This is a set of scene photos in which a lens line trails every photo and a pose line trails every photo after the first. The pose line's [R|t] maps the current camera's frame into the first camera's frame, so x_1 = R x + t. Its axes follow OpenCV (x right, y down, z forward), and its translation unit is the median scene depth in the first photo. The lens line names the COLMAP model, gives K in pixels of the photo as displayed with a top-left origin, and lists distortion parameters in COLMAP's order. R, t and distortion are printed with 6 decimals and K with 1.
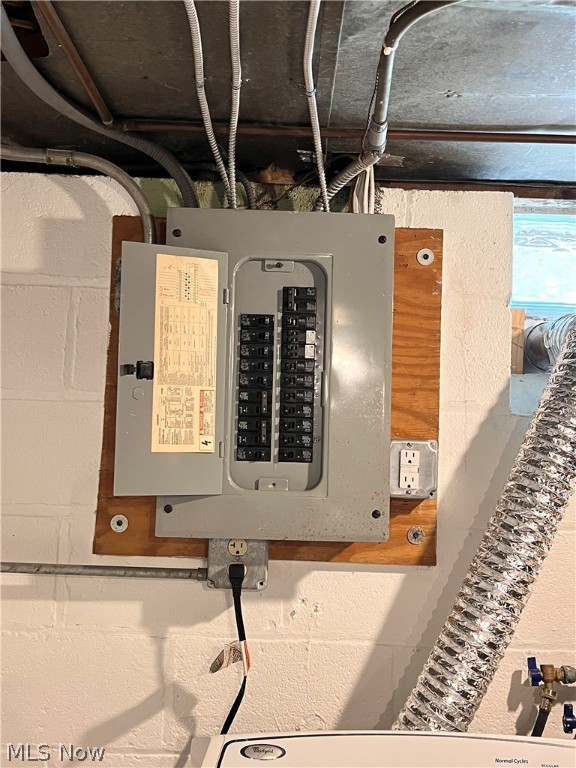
lens RADIAL K [[888.3, 0, 290.7], [0, 888.3, 385.9], [0, 0, 1]] dist [0.104418, 0.000000]
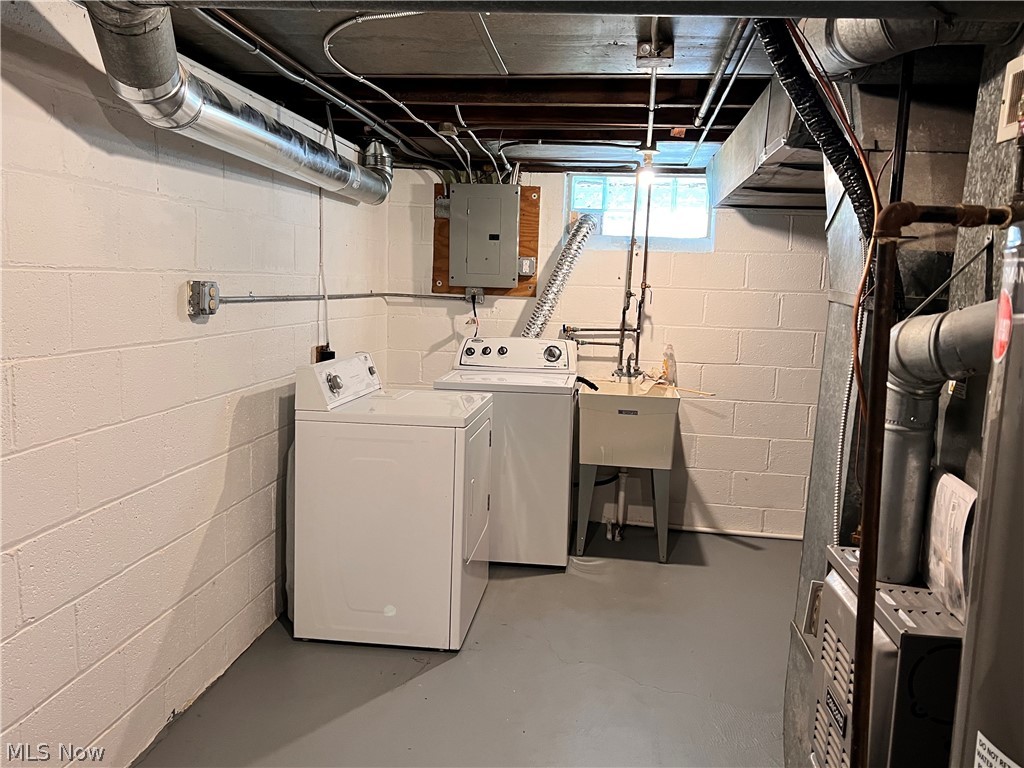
lens RADIAL K [[820.6, 0, 510.6], [0, 820.6, 389.0], [0, 0, 1]] dist [0.056122, -0.056296]
pose [[0.989095, 0.024339, -0.145251, 0.502281], [0.009952, 0.972950, 0.230802, -0.156055], [0.146940, -0.229731, 0.962098, -1.898492]]
